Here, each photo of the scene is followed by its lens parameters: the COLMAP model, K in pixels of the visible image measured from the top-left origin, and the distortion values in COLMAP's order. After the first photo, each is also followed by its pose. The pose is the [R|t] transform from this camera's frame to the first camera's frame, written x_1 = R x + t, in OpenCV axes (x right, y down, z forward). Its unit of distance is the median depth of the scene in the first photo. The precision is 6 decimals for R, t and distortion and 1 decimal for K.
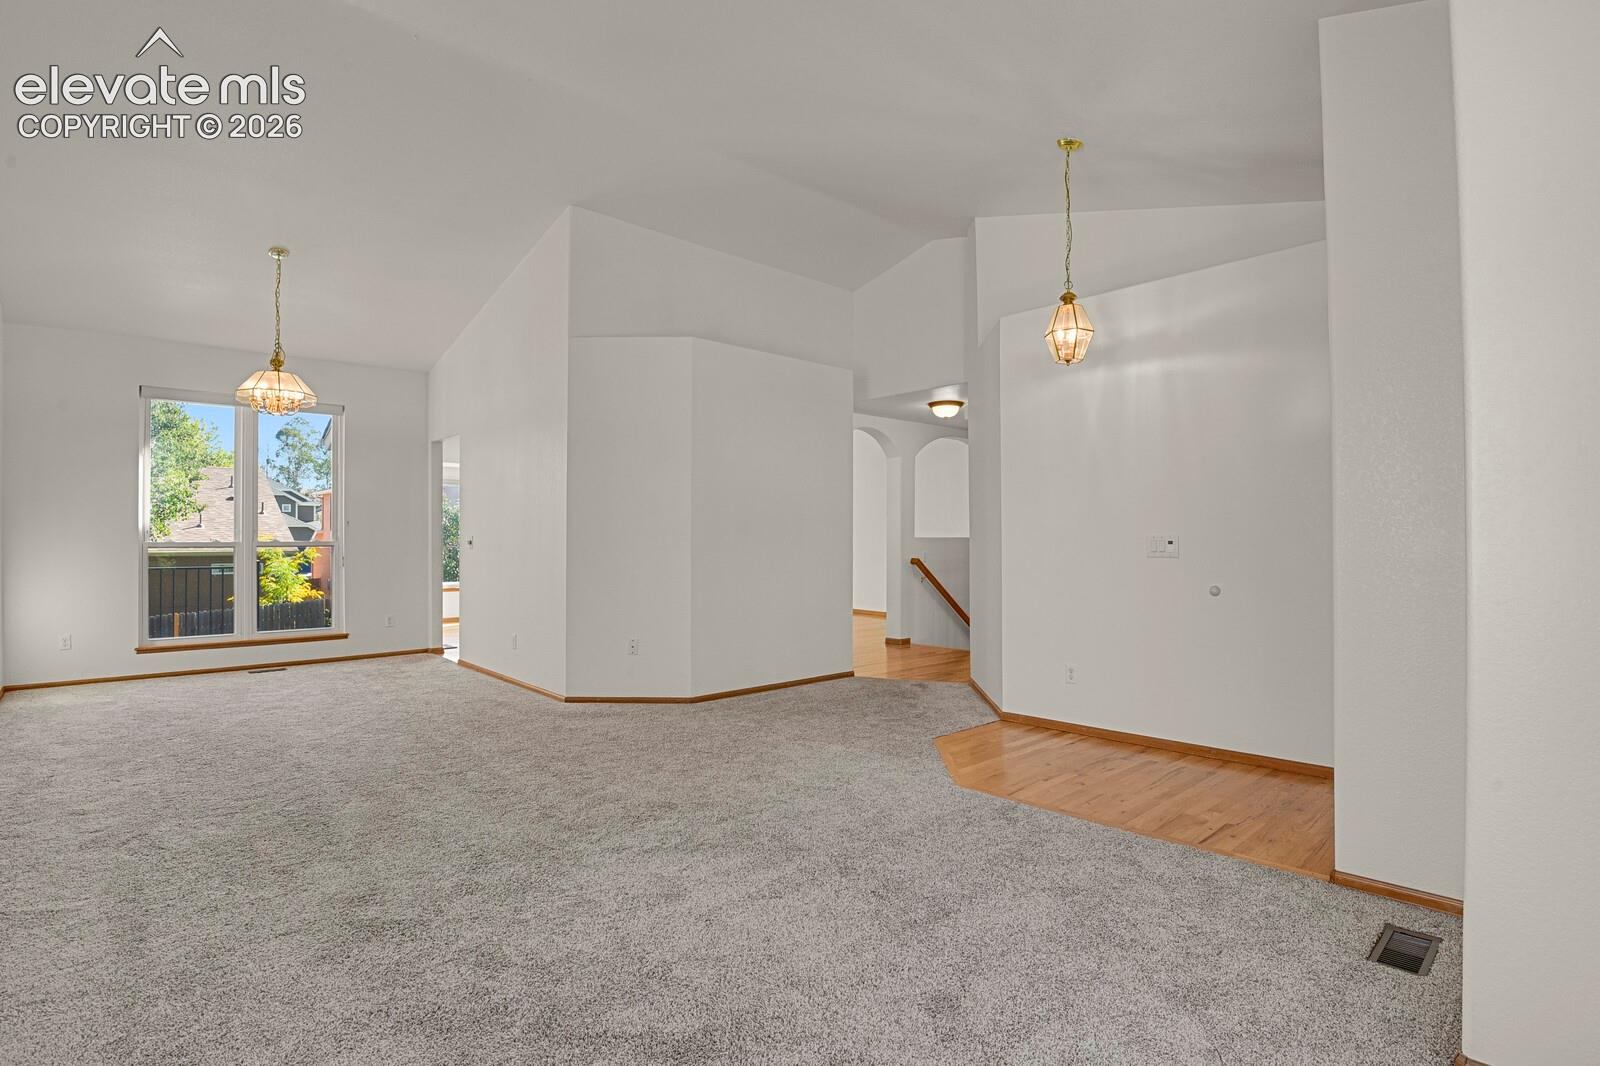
lens RADIAL K [[783.3, 0, 799.5], [0, 783.3, 542.4], [0, 0, 1]] dist [-0.026530, -0.001472]
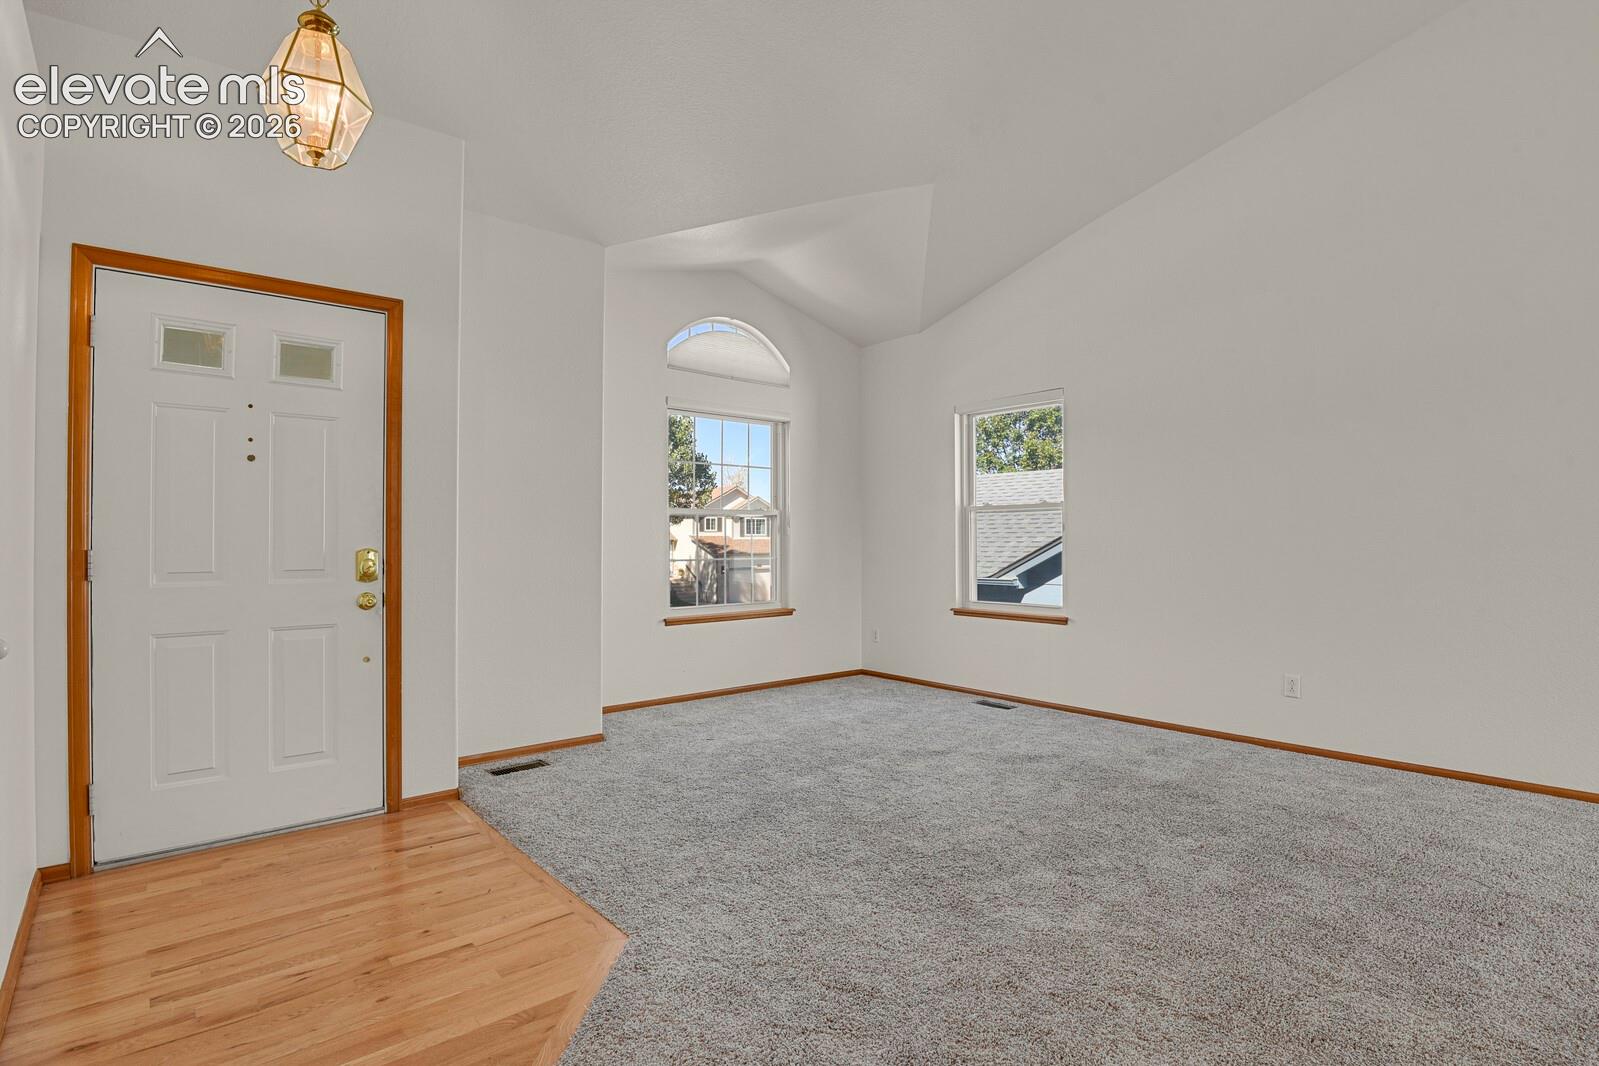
lens RADIAL K [[782.8, 0, 797.3], [0, 782.8, 525.2], [0, 0, 1]] dist [-0.026530, -0.001472]
pose [[-0.999141, 0.008667, 0.040514, 0.024879], [0.008282, 0.999919, -0.009661, -0.001409], [-0.040594, -0.009317, -0.999132, 0.903458]]
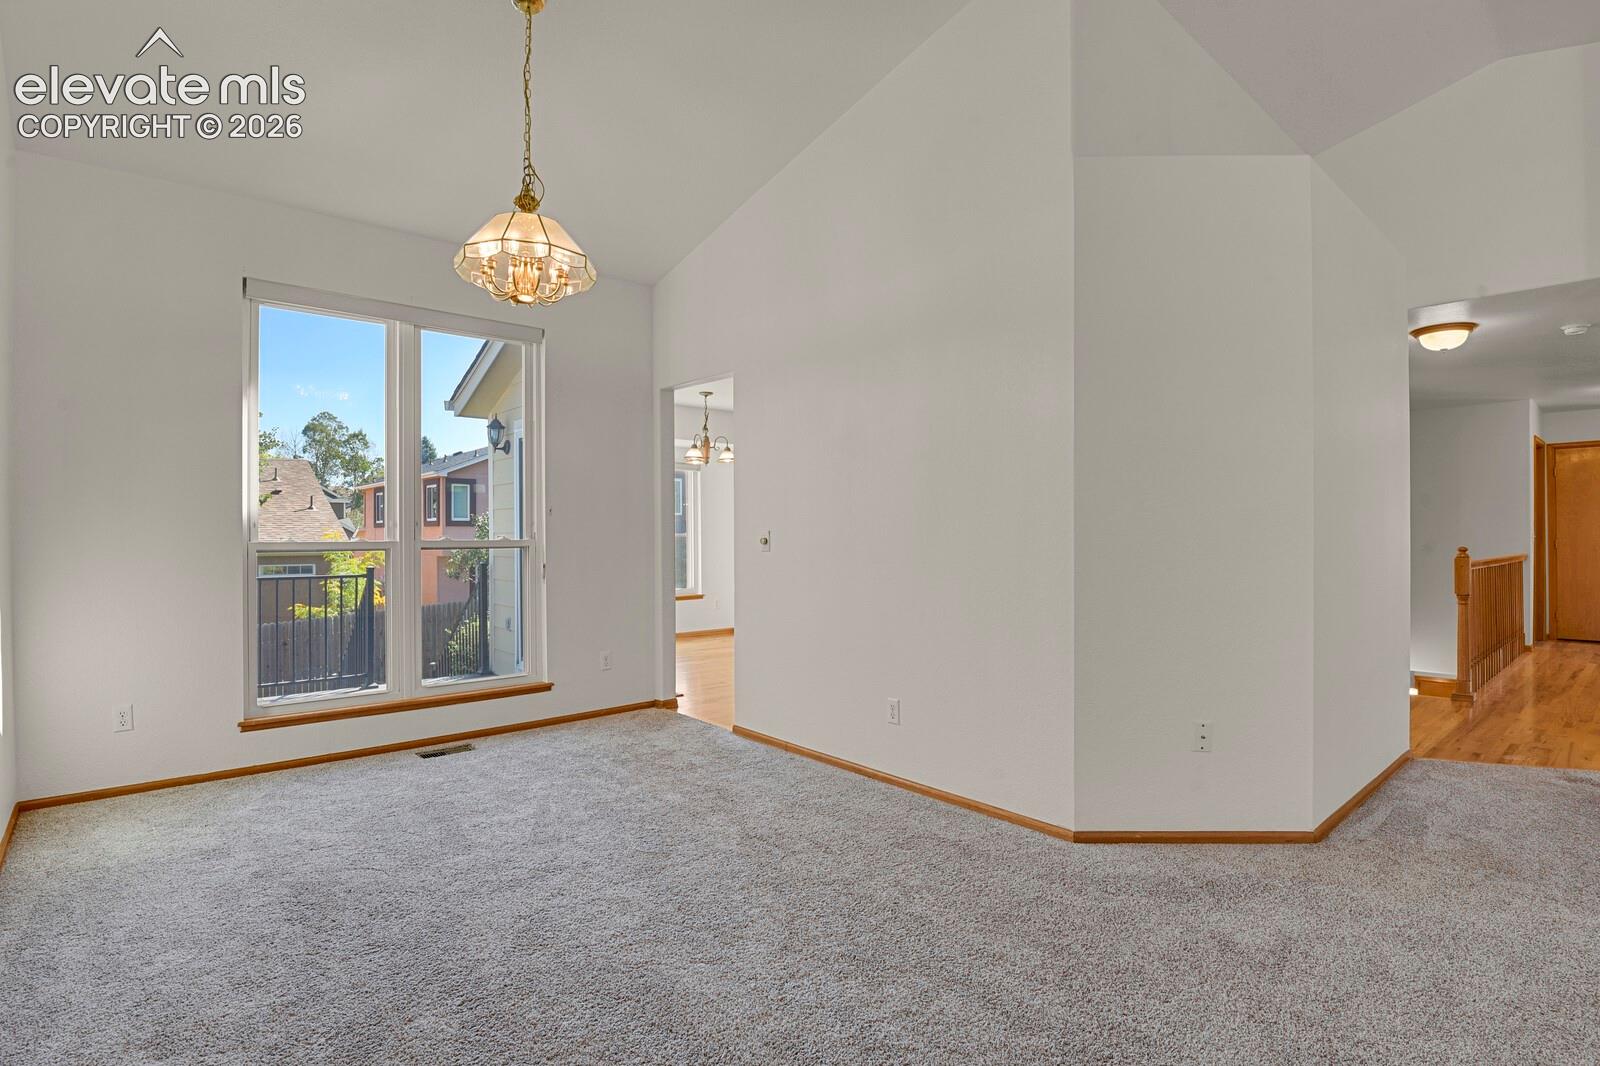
lens RADIAL K [[783.3, 0, 799.5], [0, 783.3, 540.8], [0, 0, 1]] dist [-0.026530, -0.001472]
pose [[0.999846, -0.001848, -0.017438, -0.403257], [0.001880, 0.999997, 0.001838, -0.000941], [0.017435, -0.001870, 0.999846, 0.394912]]
